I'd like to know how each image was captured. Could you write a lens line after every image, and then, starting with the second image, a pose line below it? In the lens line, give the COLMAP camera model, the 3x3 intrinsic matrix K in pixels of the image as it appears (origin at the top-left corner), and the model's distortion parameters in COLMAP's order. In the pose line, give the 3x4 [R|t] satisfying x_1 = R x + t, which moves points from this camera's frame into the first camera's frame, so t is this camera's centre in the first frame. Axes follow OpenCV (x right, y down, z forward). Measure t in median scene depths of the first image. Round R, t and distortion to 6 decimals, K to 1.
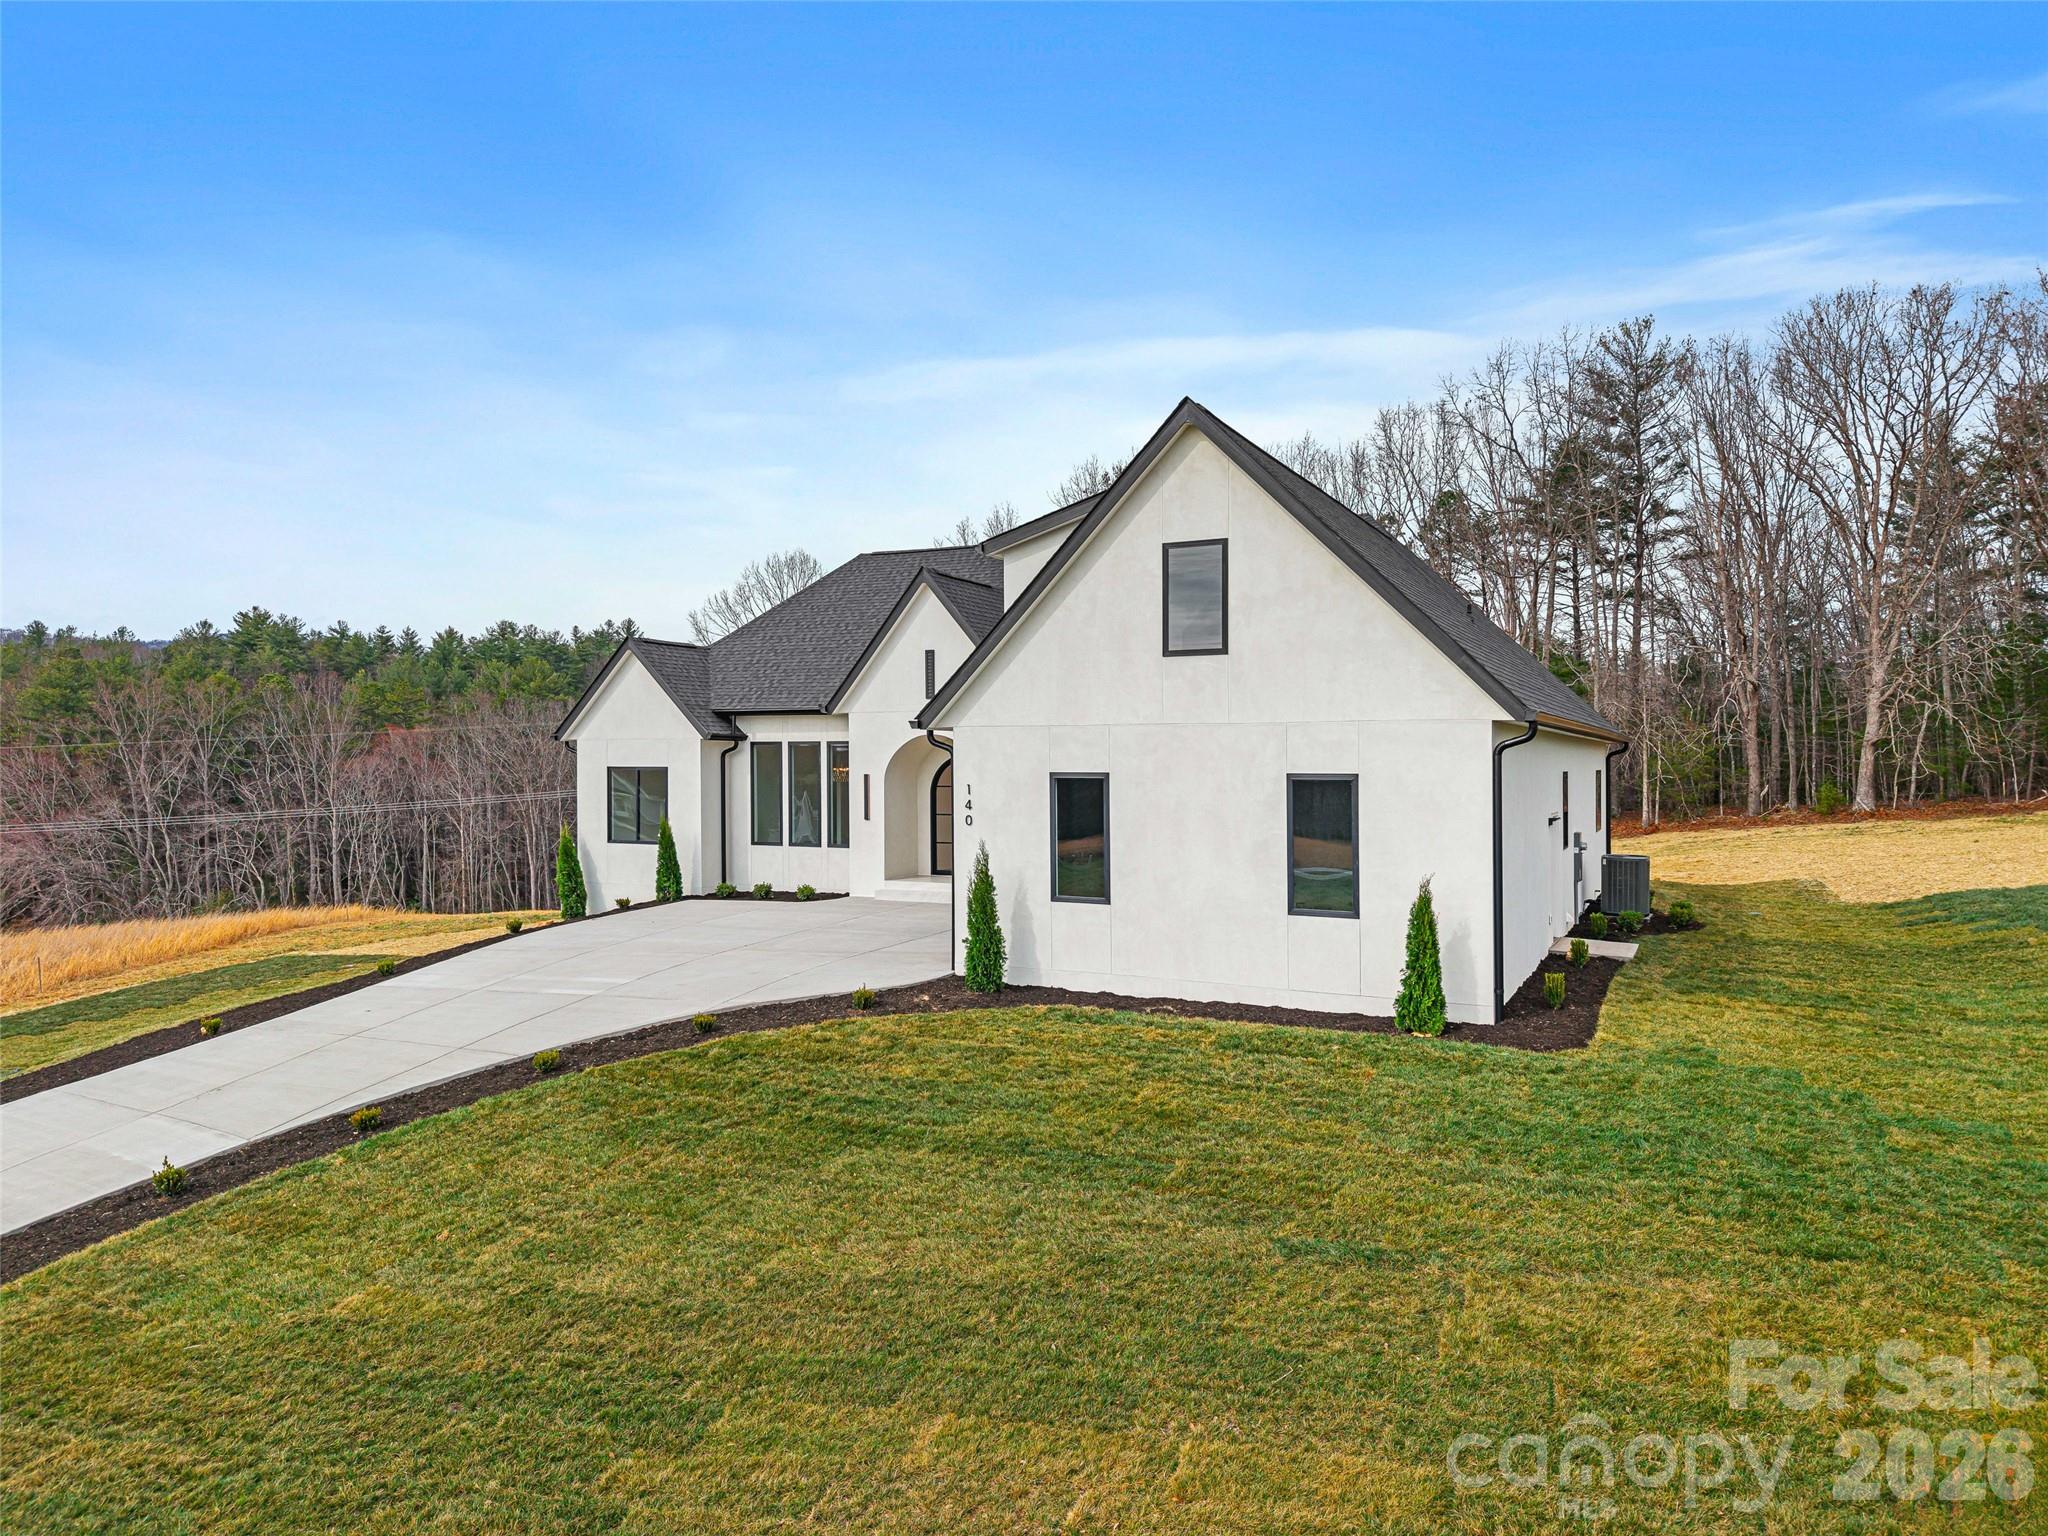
lens RADIAL K [[1426.0, 0, 1026.4], [0, 1426.0, 767.7], [0, 0, 1]] dist [0.010172, -0.006734]
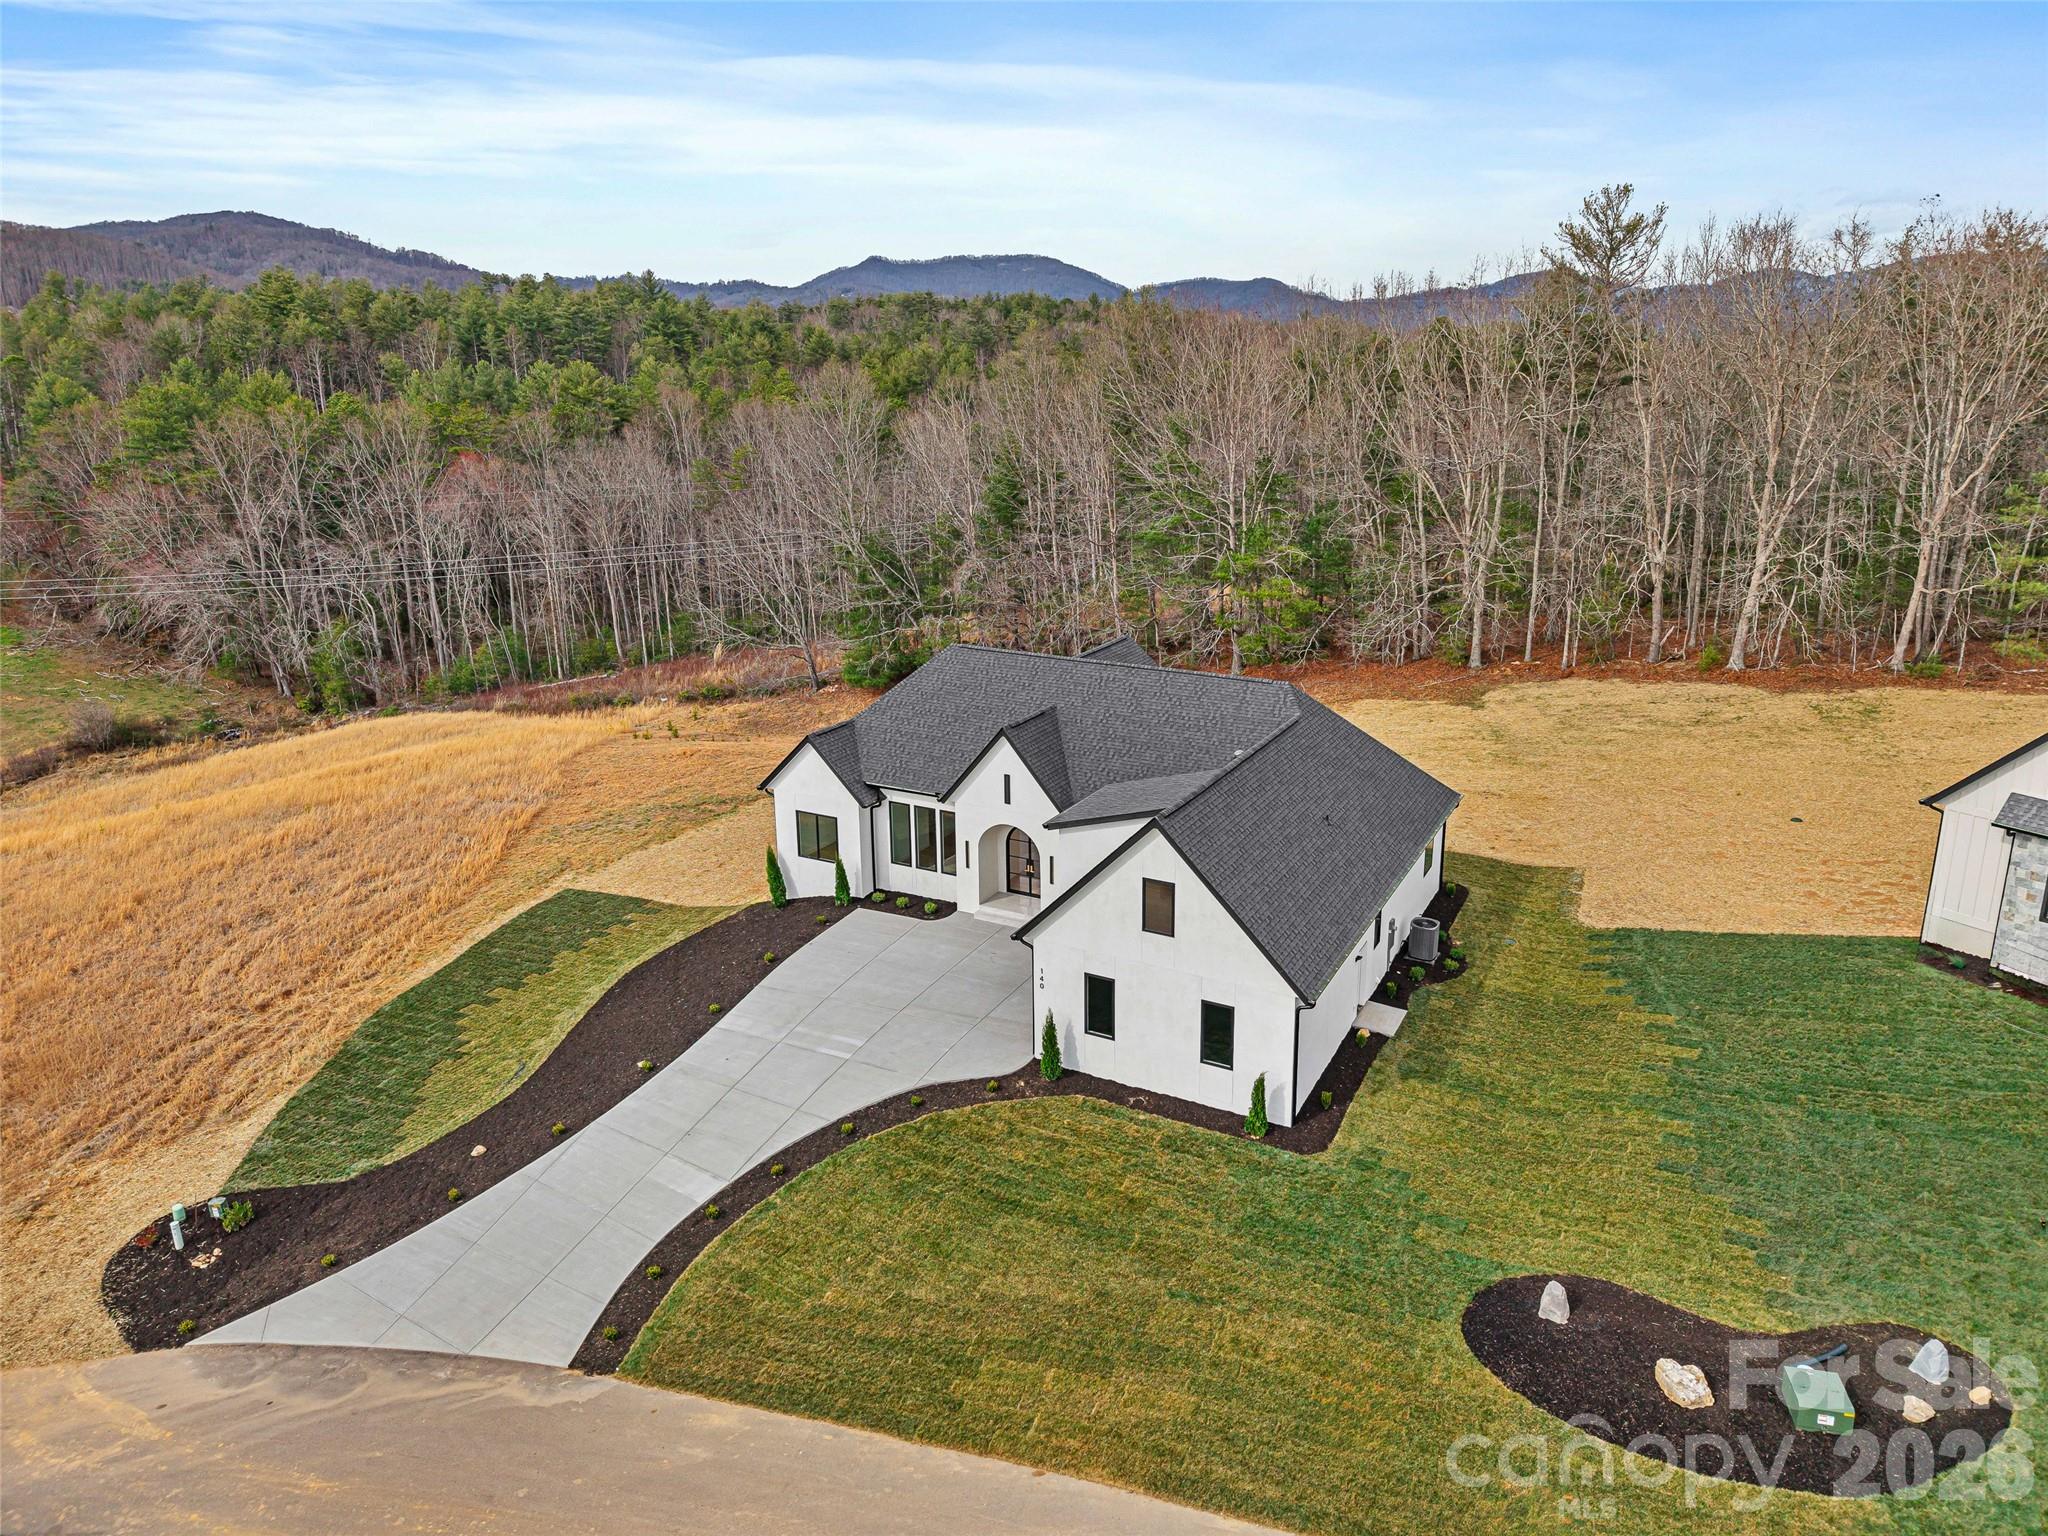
lens RADIAL K [[1426.0, 0, 1032.3], [0, 1426.0, 759.2], [0, 0, 1]] dist [0.010172, -0.006734]
pose [[0.999926, 0.004354, -0.011379, -0.034946], [-0.001196, 0.964534, 0.263956, -0.797217], [0.012125, -0.263922, 0.964468, -0.807695]]
